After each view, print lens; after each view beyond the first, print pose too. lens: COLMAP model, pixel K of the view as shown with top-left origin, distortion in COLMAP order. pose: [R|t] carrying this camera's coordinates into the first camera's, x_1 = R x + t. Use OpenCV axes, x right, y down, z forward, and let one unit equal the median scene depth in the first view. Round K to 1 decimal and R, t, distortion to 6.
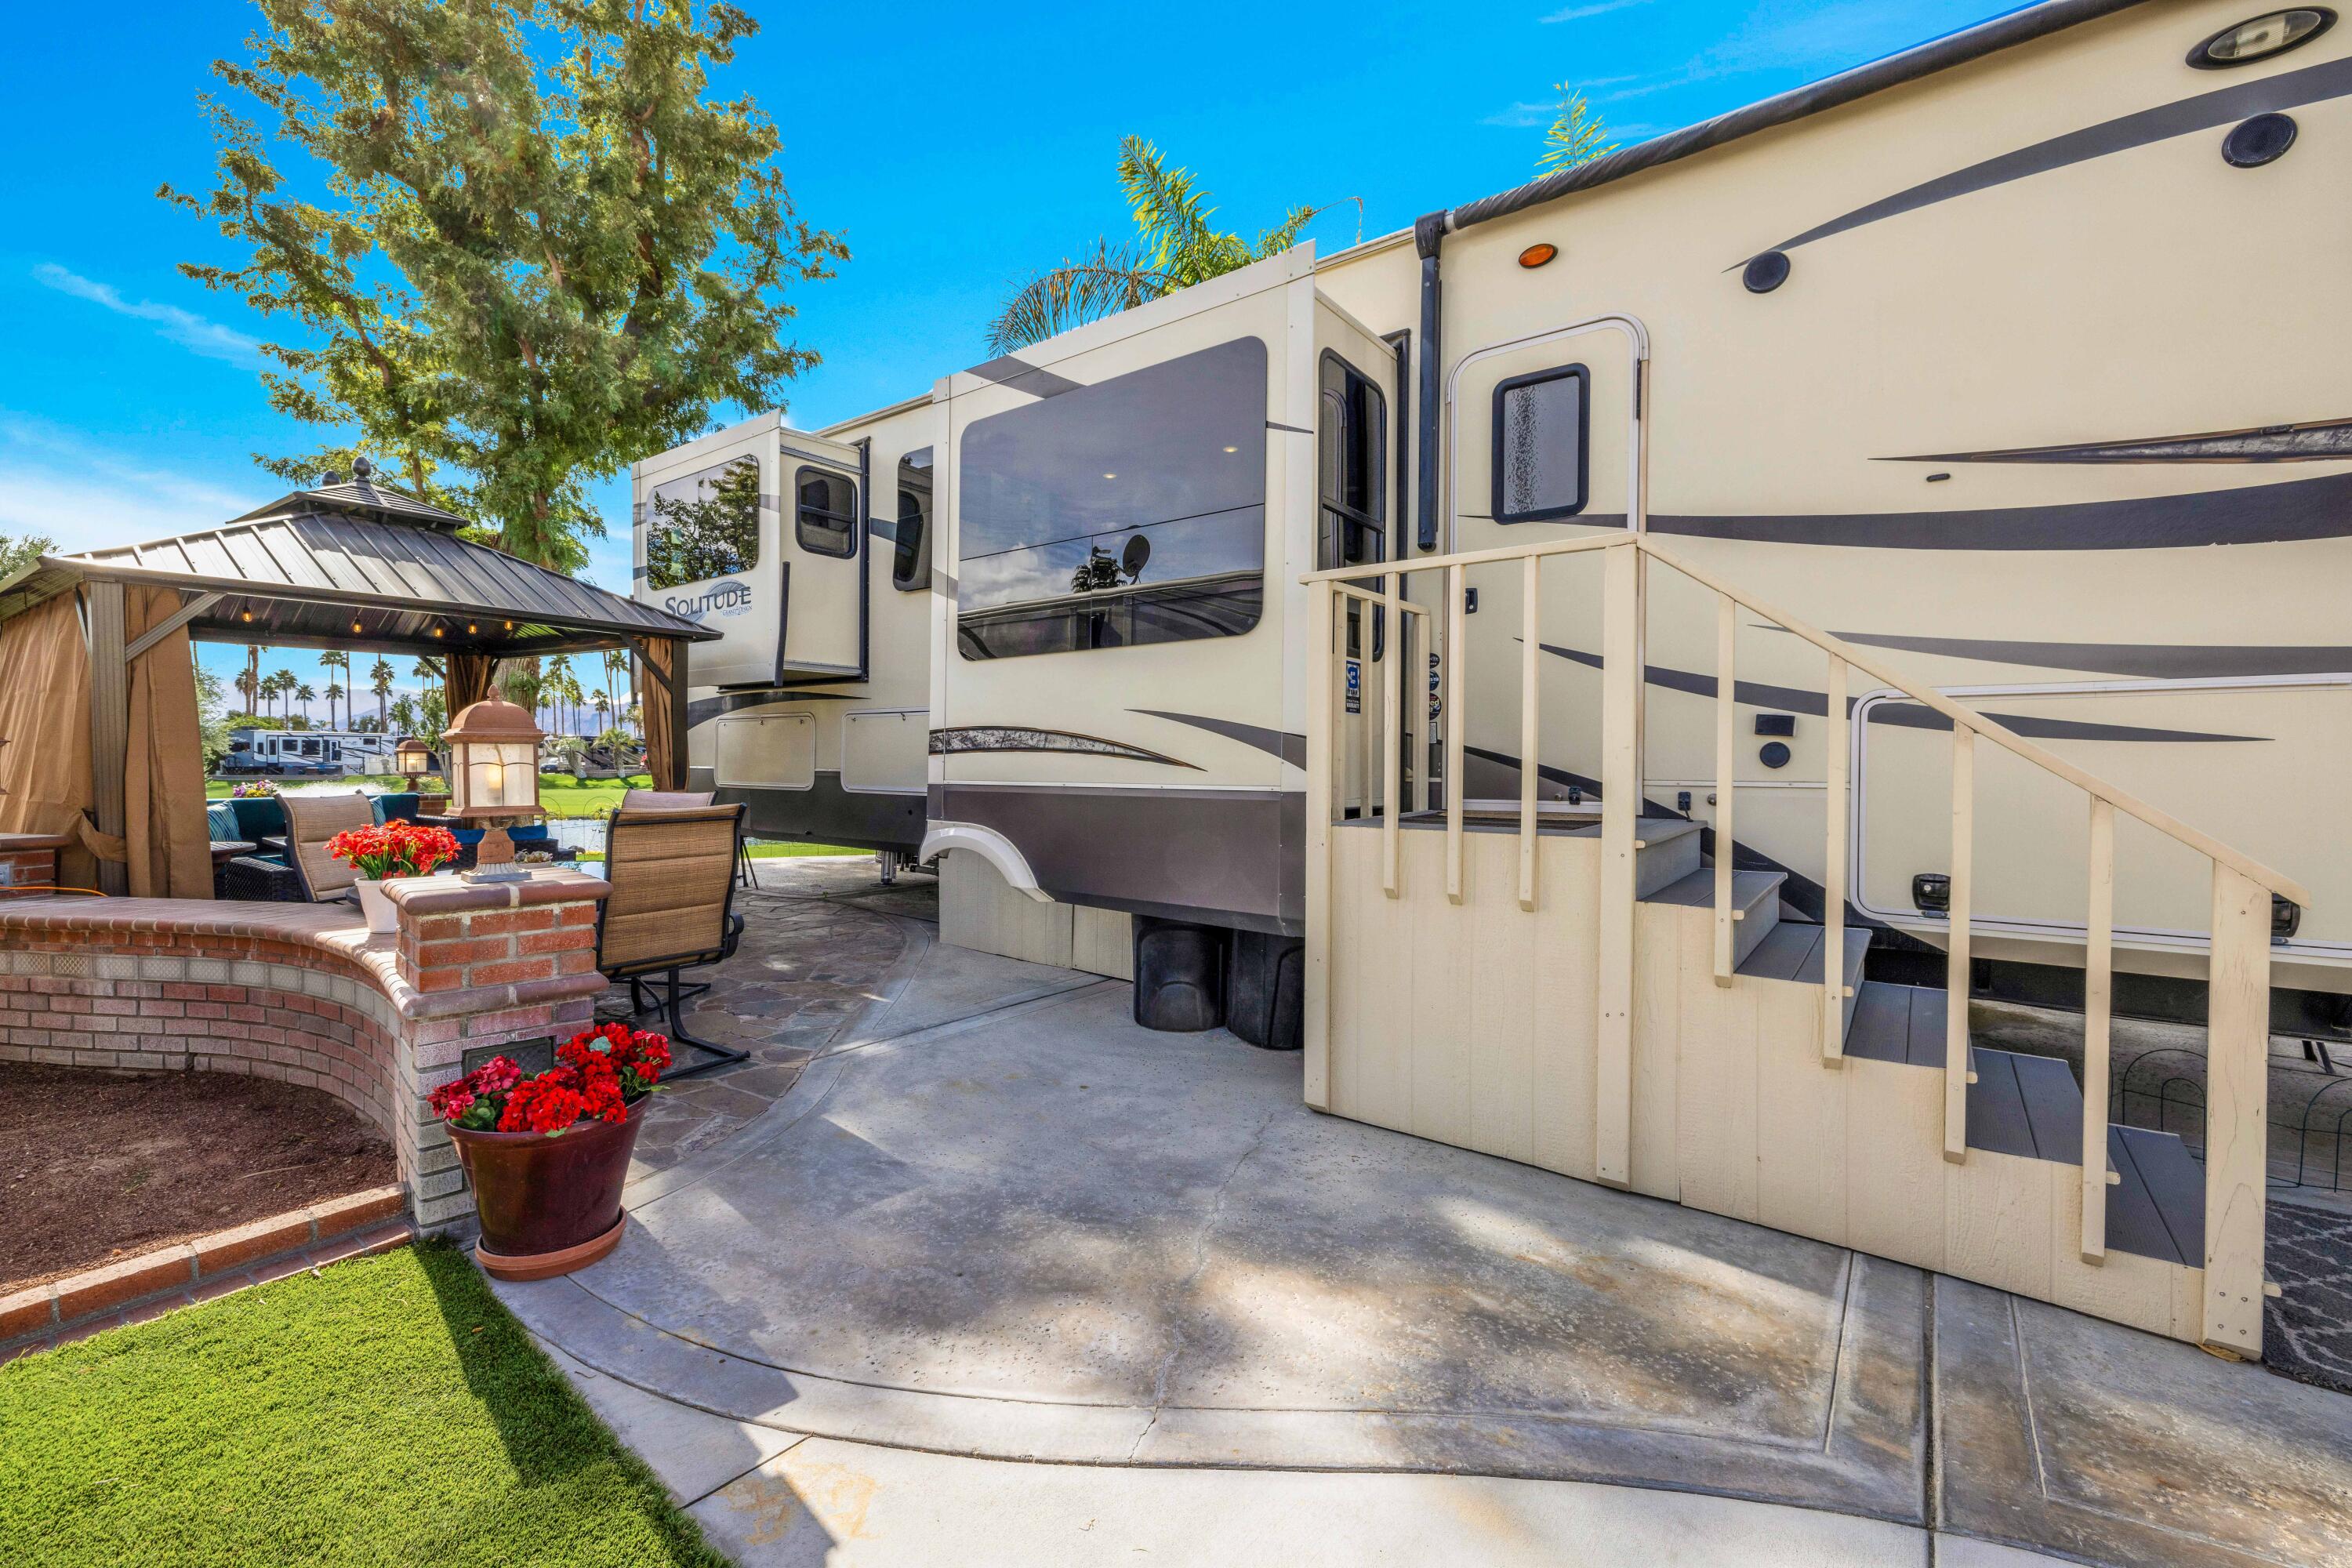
lens RADIAL K [[990.9, 0, 1180.7], [0, 990.9, 766.5], [0, 0, 1]] dist [0.003391, -0.000904]
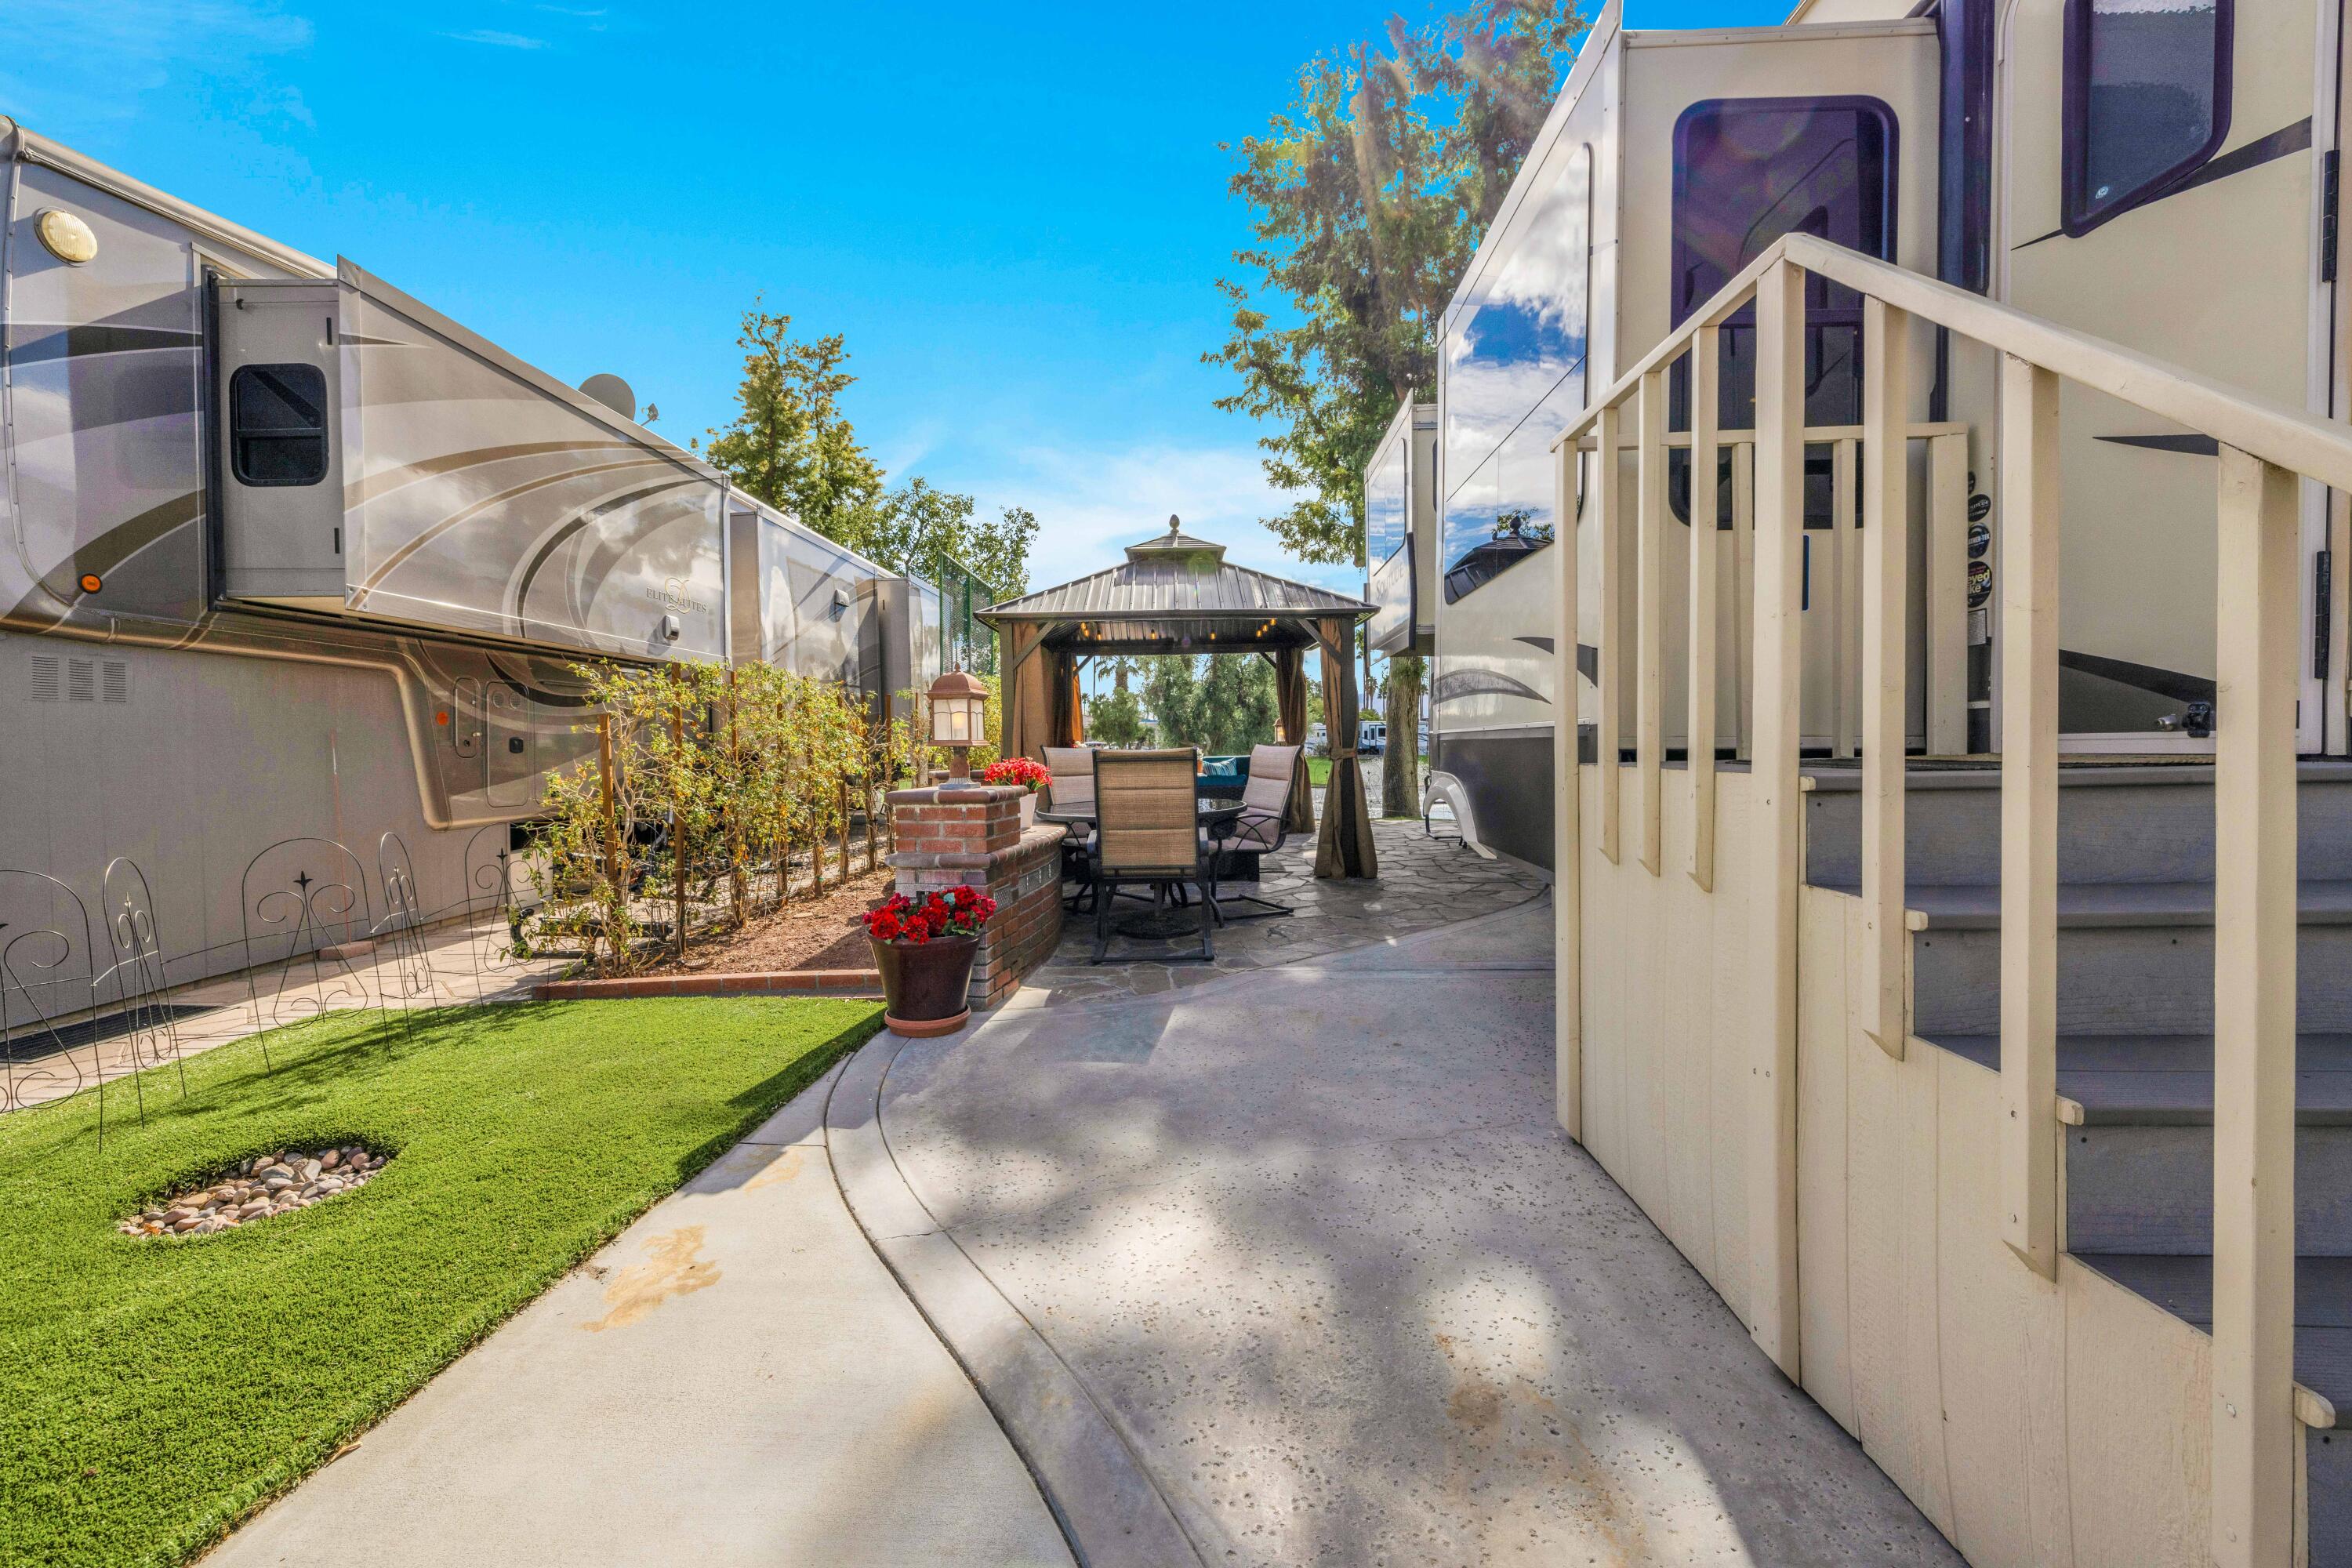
lens RADIAL K [[990.9, 0, 1152.2], [0, 990.9, 766.5], [0, 0, 1]] dist [0.003391, -0.000904]
pose [[0.559060, 0.008186, -0.829087, 0.550357], [0.009392, 0.999825, 0.016205, 0.042374], [0.829074, -0.016847, 0.558885, 0.286744]]
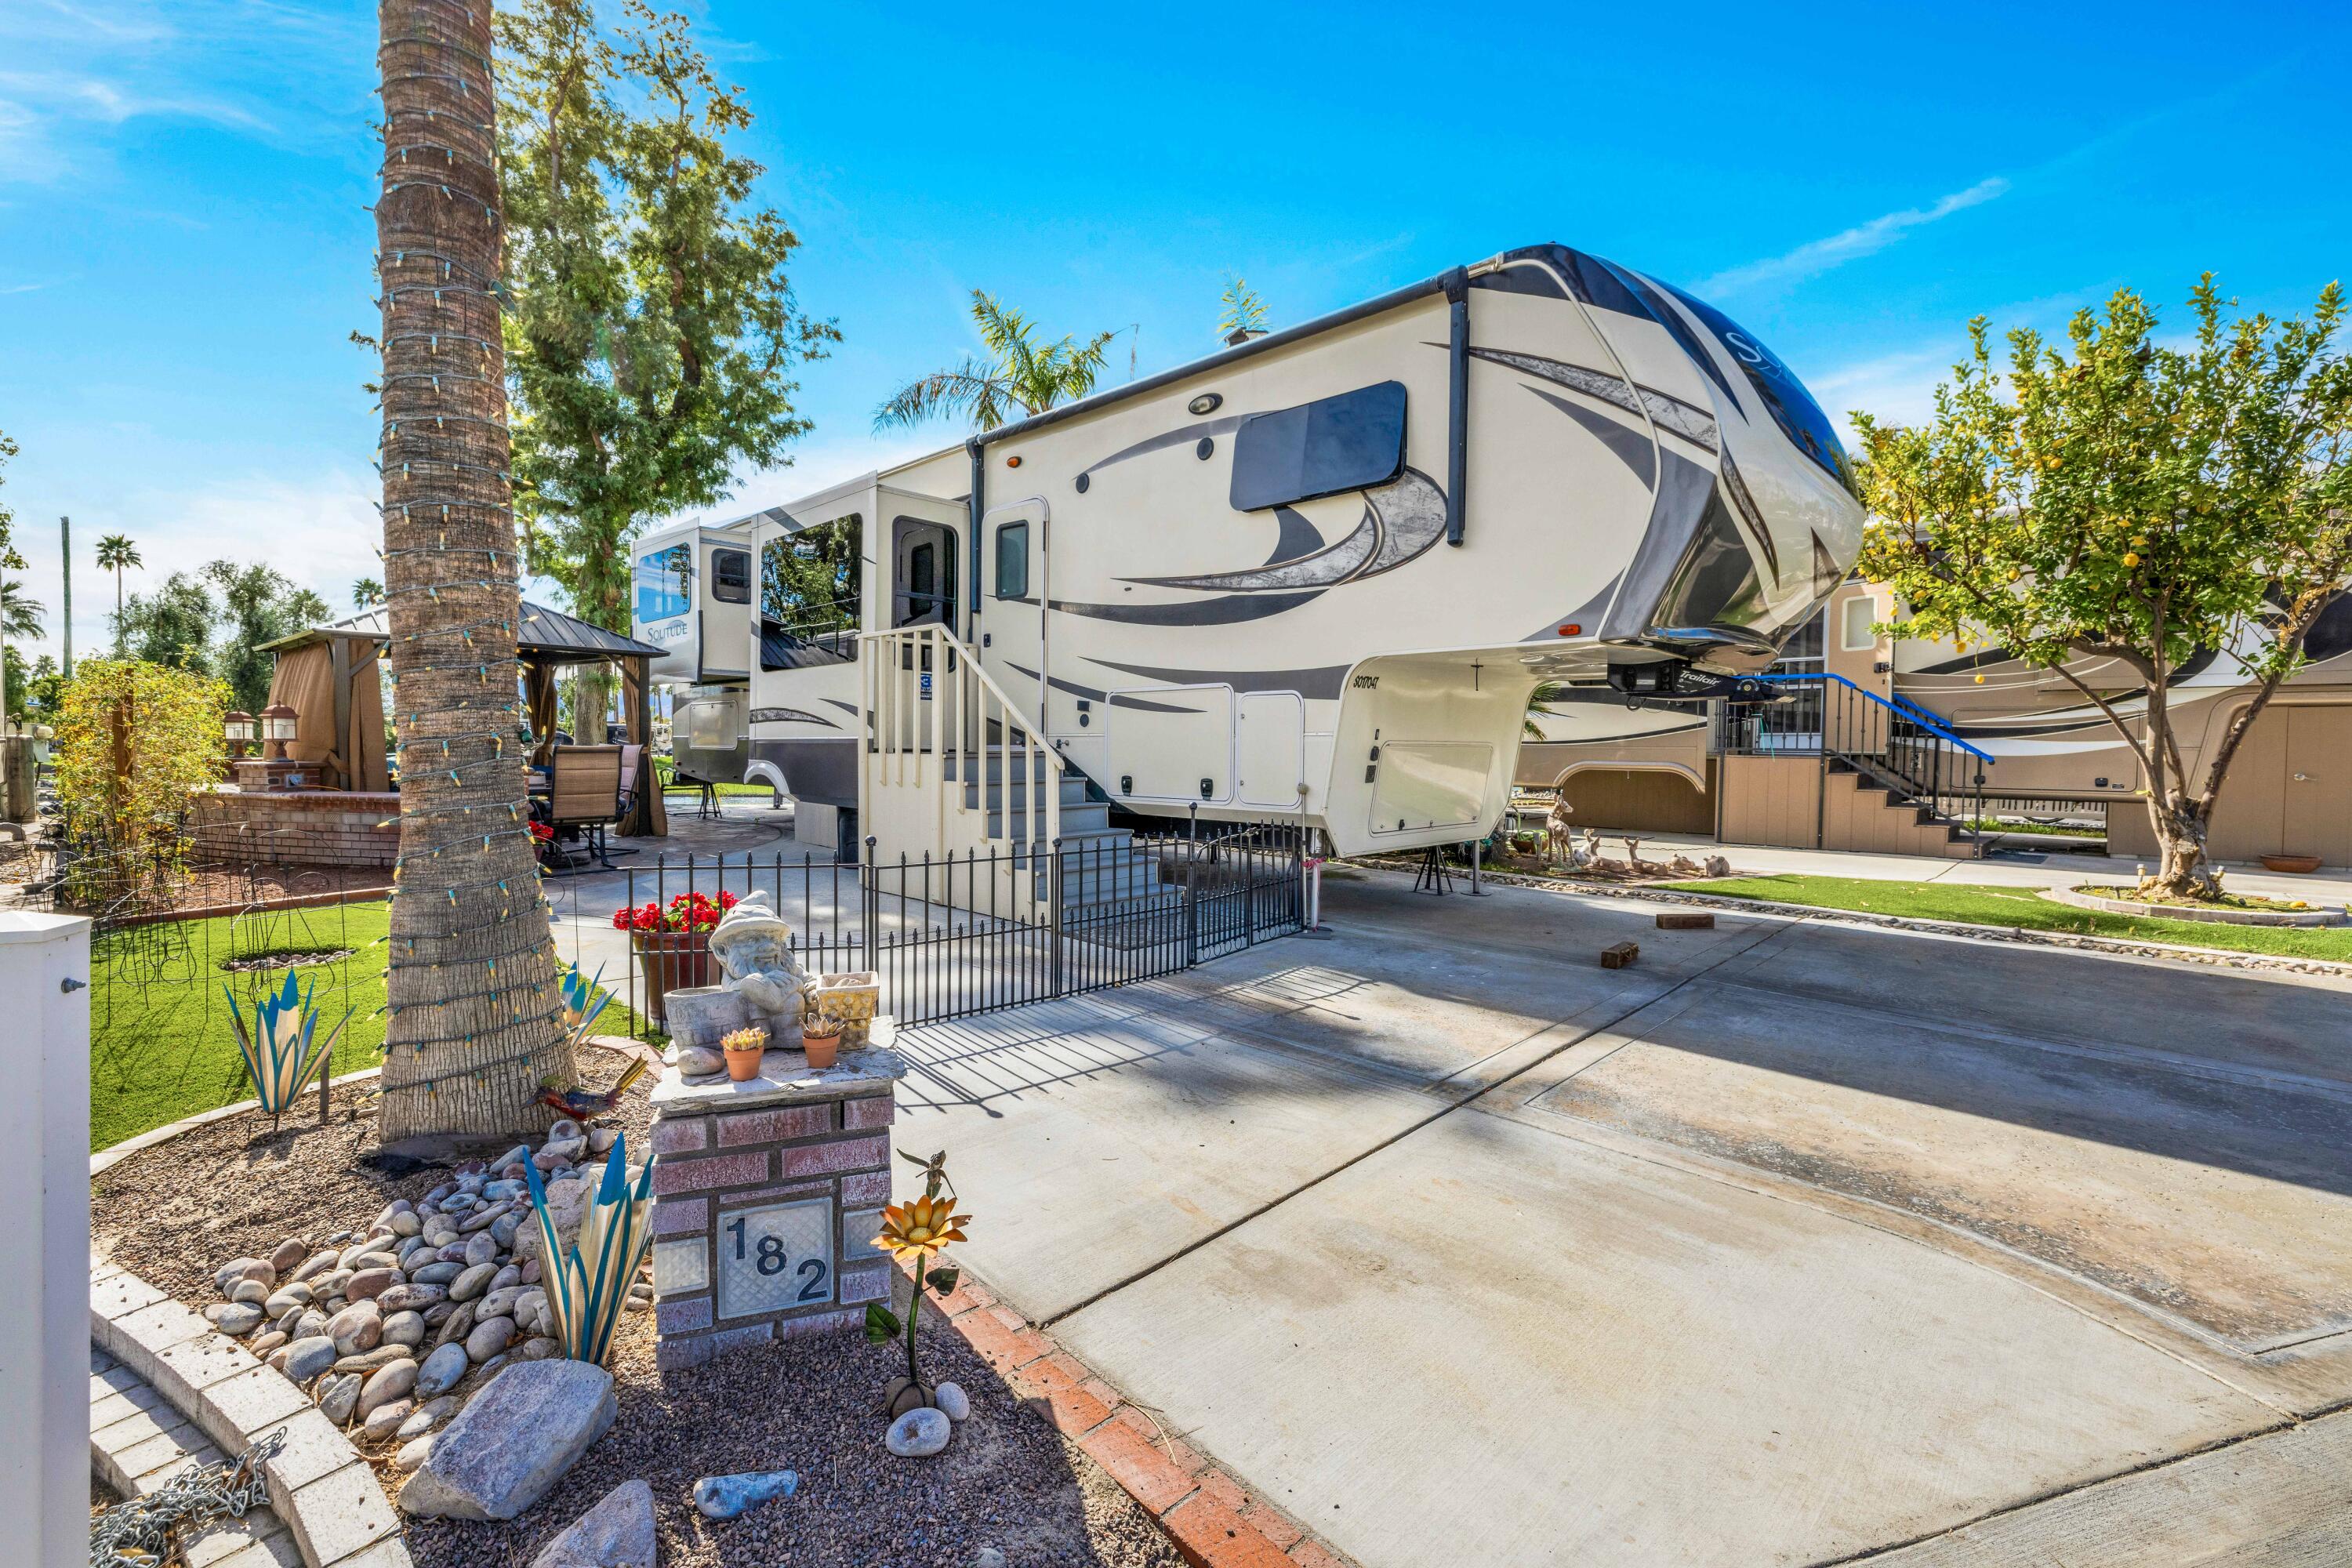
lens RADIAL K [[990.9, 0, 1171.3], [0, 990.9, 767.1], [0, 0, 1]] dist [0.003391, -0.000904]
pose [[0.994360, 0.003535, -0.105996, 0.948515], [-0.001640, 0.999837, 0.017961, 0.045447], [0.106042, -0.017686, 0.994204, -0.970402]]
